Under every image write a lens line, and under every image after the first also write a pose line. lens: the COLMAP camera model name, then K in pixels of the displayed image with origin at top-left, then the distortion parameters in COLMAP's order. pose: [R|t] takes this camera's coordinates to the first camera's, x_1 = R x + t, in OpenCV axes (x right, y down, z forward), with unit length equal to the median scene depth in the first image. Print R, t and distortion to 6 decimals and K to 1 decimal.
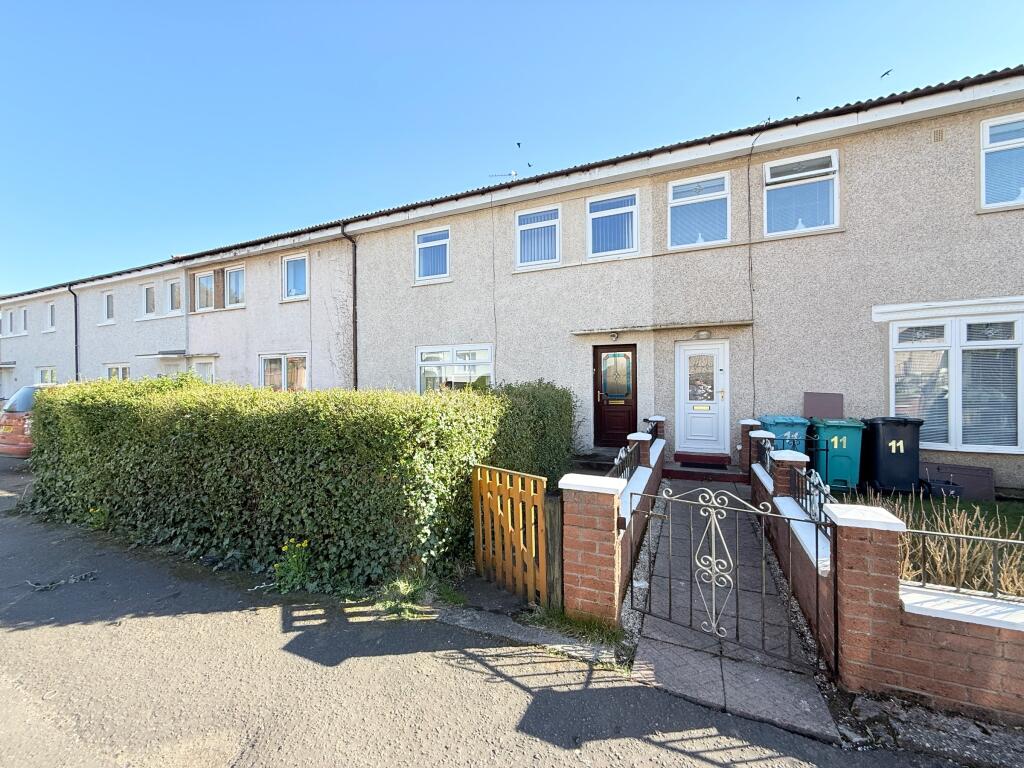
lens RADIAL K [[404.4, 0, 511.6], [0, 404.4, 384.9], [0, 0, 1]] dist [0.002691, 0.000336]
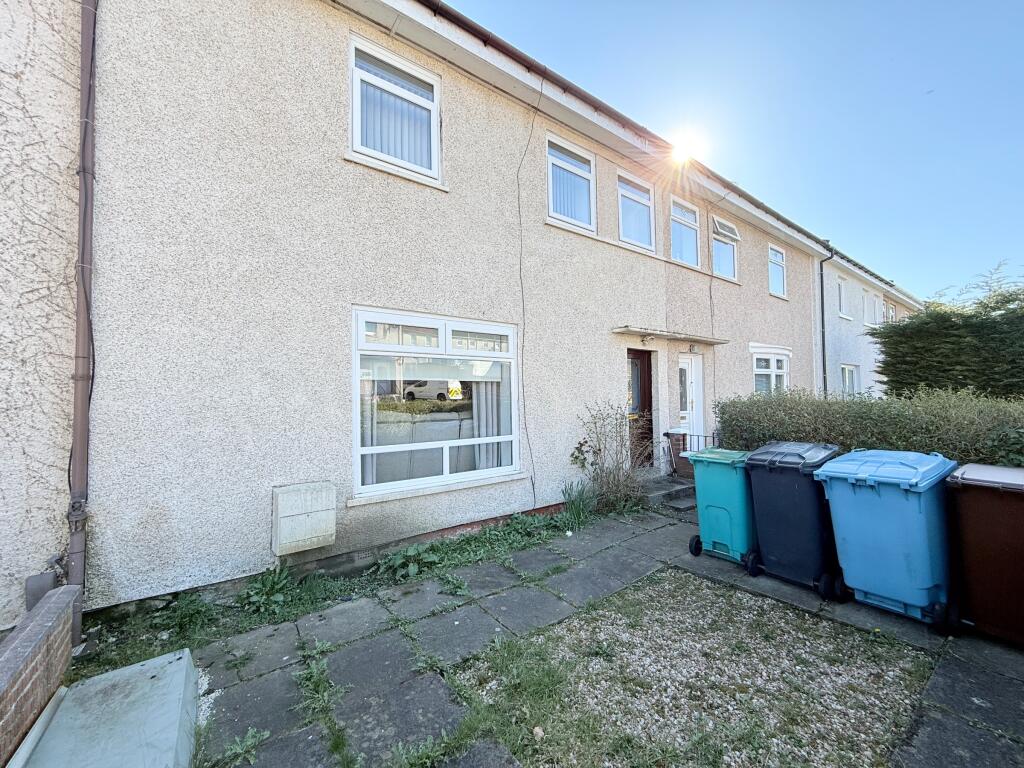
lens RADIAL K [[404.4, 0, 512.6], [0, 404.4, 385.6], [0, 0, 1]] dist [0.002691, 0.000336]
pose [[0.504899, 0.025912, 0.862789, -0.572717], [0.013488, 0.999190, -0.037902, 0.005913], [-0.863073, 0.030774, 0.504141, 0.734310]]
